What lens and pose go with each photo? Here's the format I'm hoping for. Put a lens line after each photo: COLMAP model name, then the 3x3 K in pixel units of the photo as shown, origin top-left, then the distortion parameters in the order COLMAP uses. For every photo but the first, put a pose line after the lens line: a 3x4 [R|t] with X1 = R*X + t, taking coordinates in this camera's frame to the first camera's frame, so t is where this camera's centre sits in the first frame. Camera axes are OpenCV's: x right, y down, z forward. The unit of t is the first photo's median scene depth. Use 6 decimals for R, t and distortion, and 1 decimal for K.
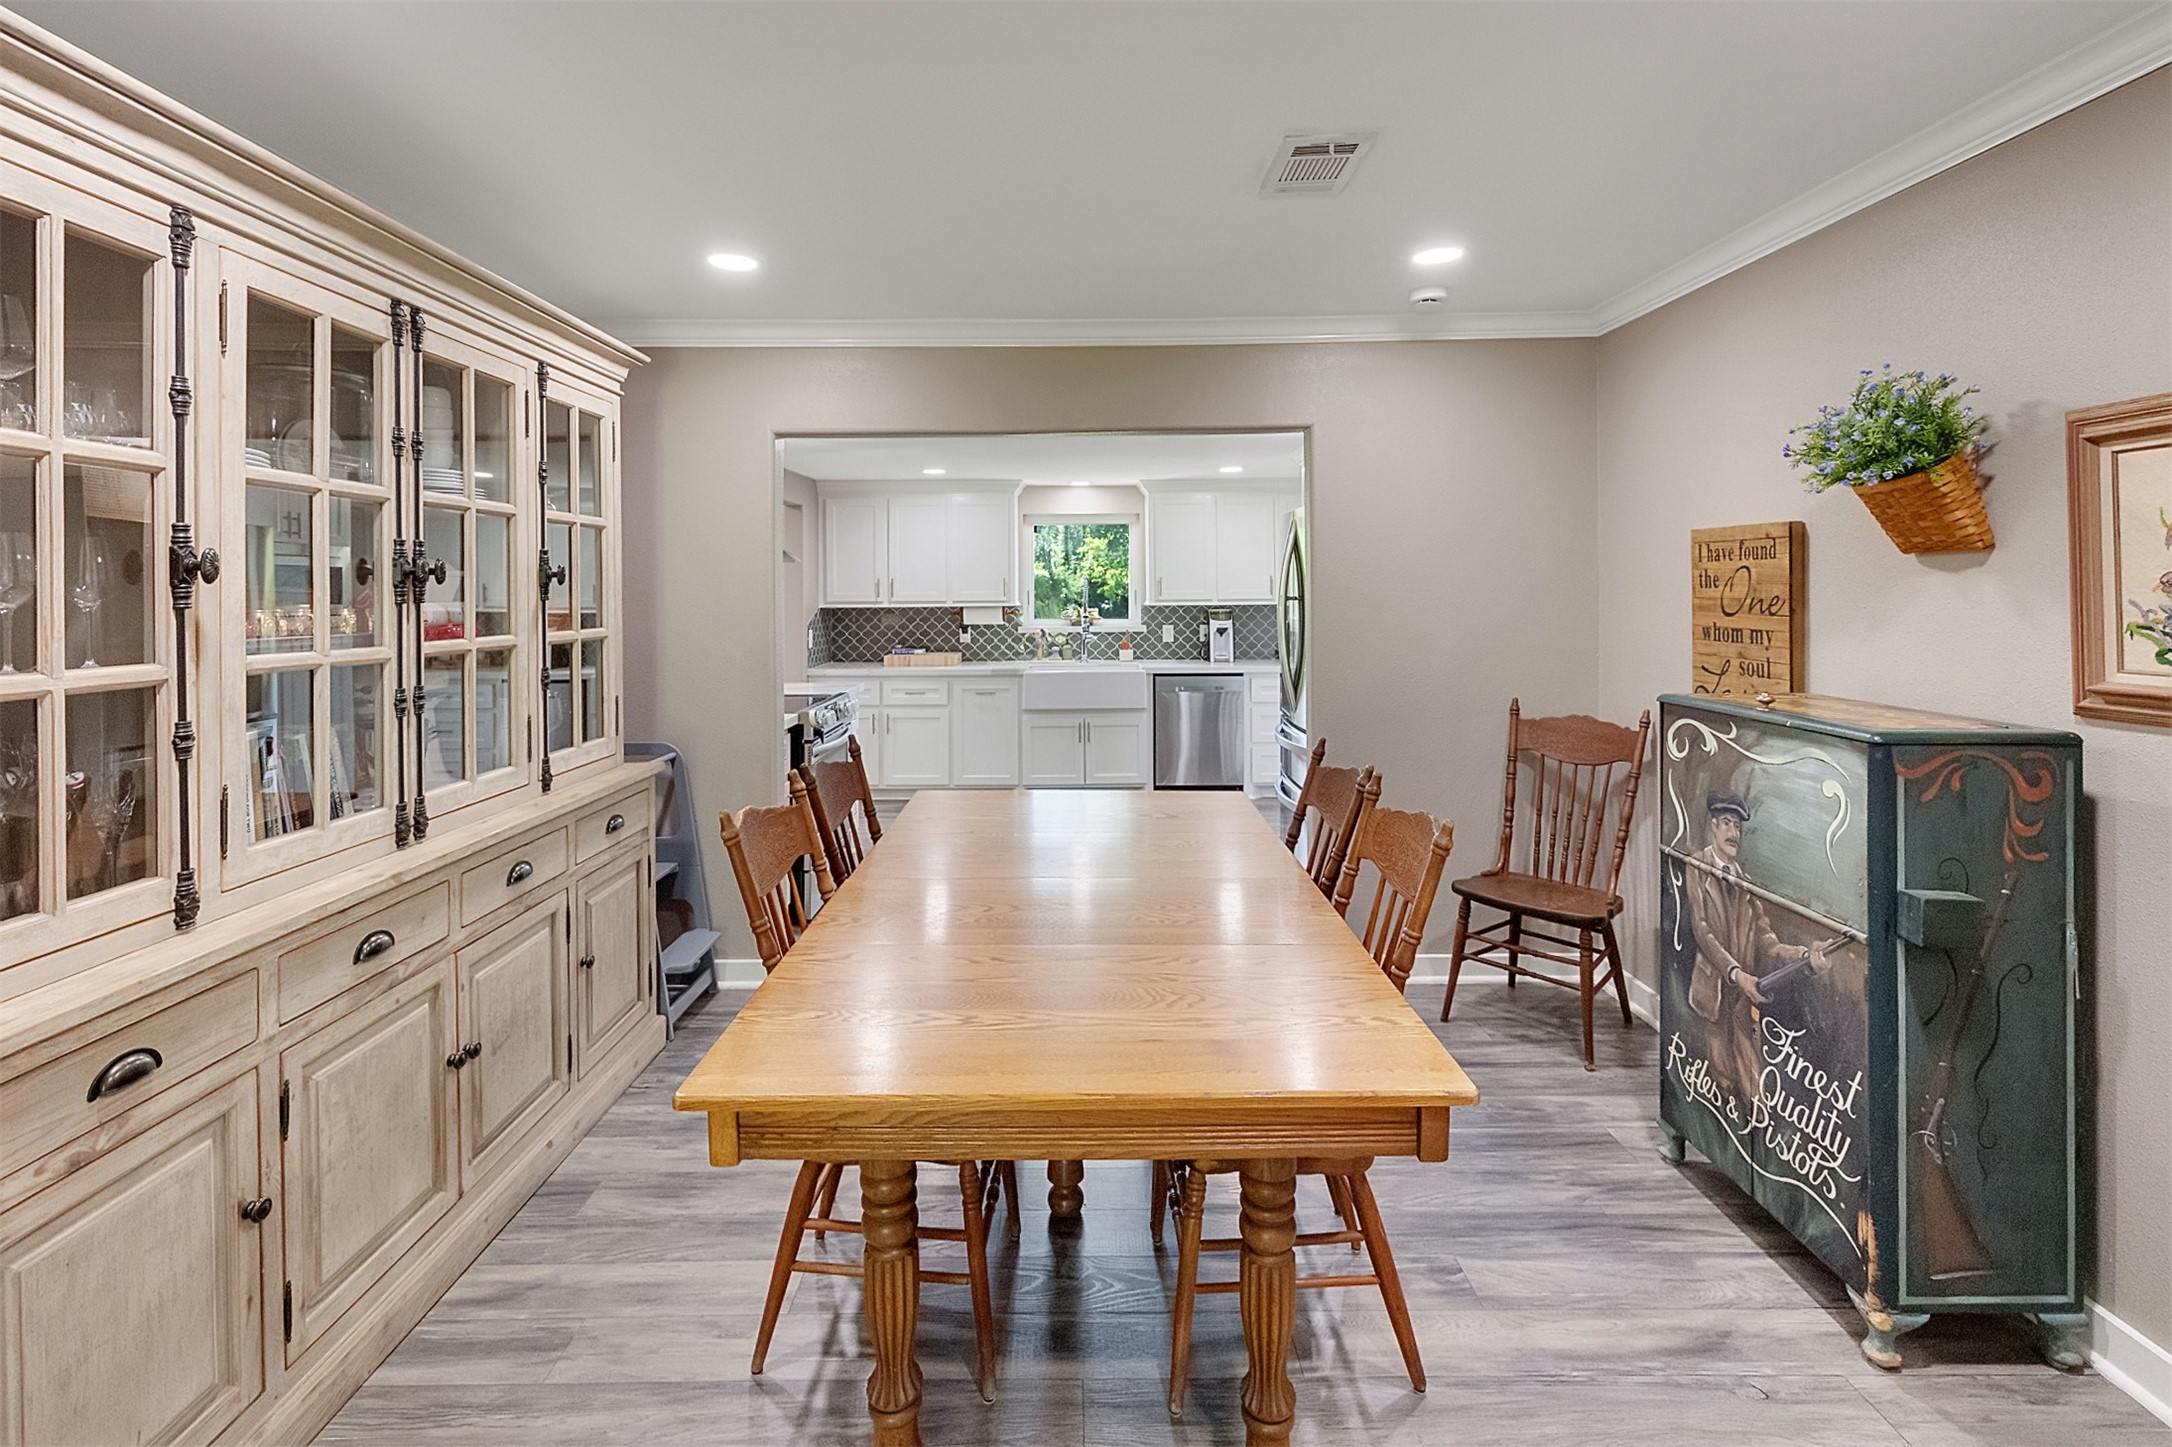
lens RADIAL K [[944.2, 0, 1081.1], [0, 944.2, 659.2], [0, 0, 1]] dist [0.000357, -0.000127]
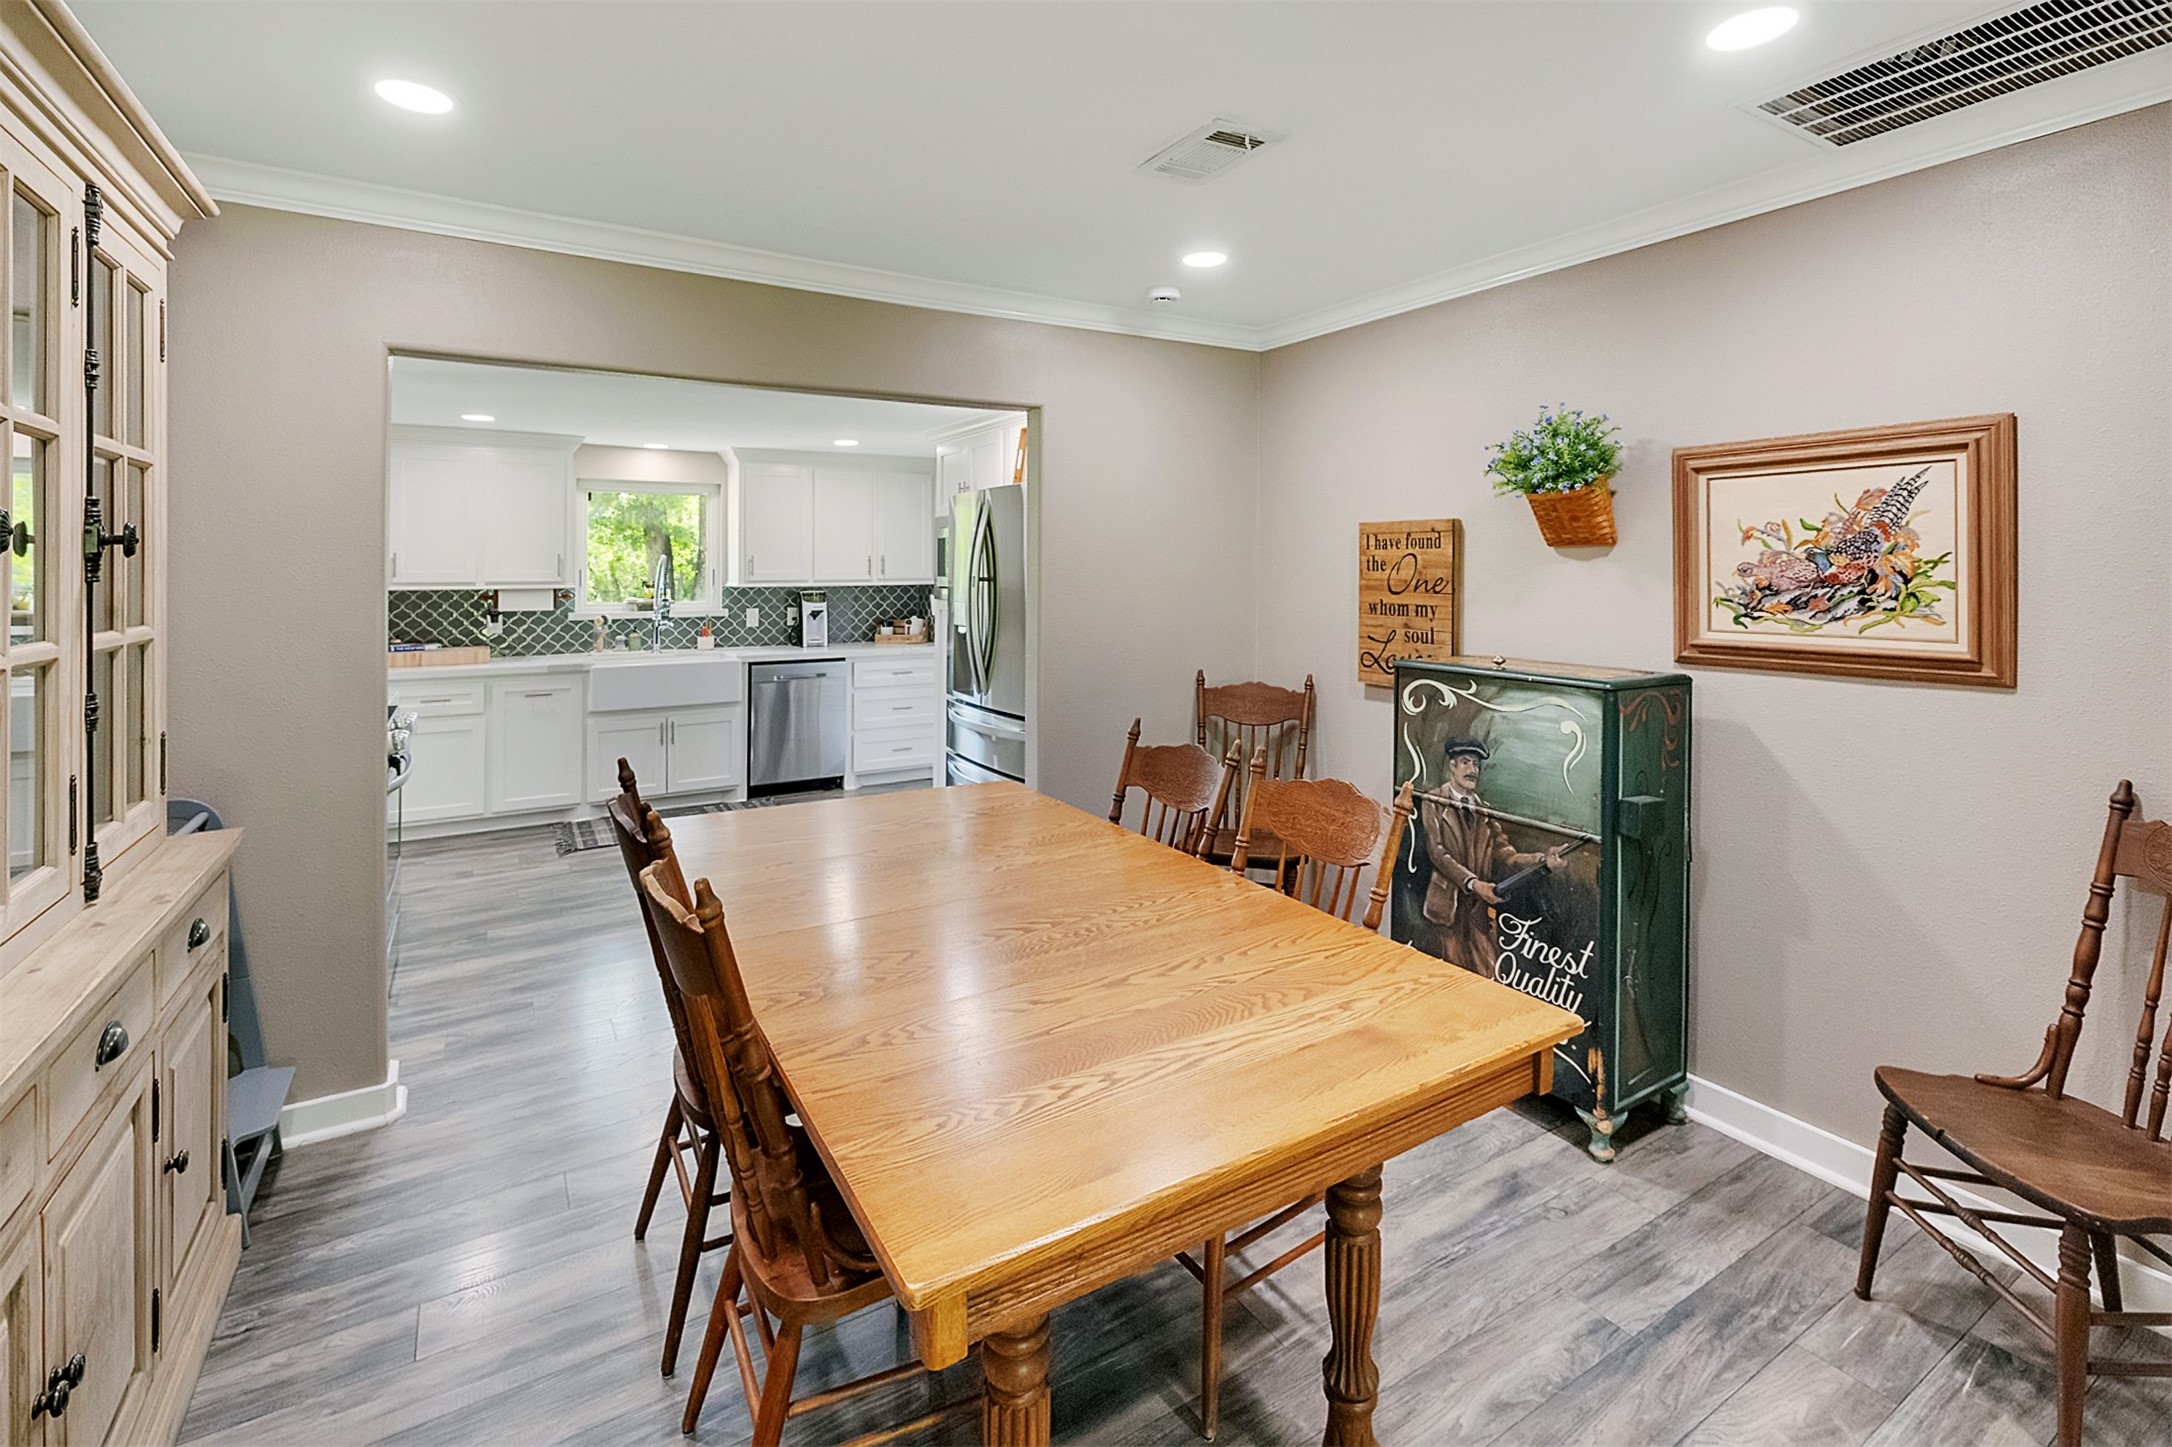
lens RADIAL K [[953.3, 0, 1078.9], [0, 953.3, 634.4], [0, 0, 1]] dist [-0.001193, -0.000230]
pose [[0.861984, -0.028441, 0.506137, -0.376574], [0.031529, 0.999500, 0.002469, -0.012185], [-0.505954, 0.013830, 0.862450, 0.182236]]
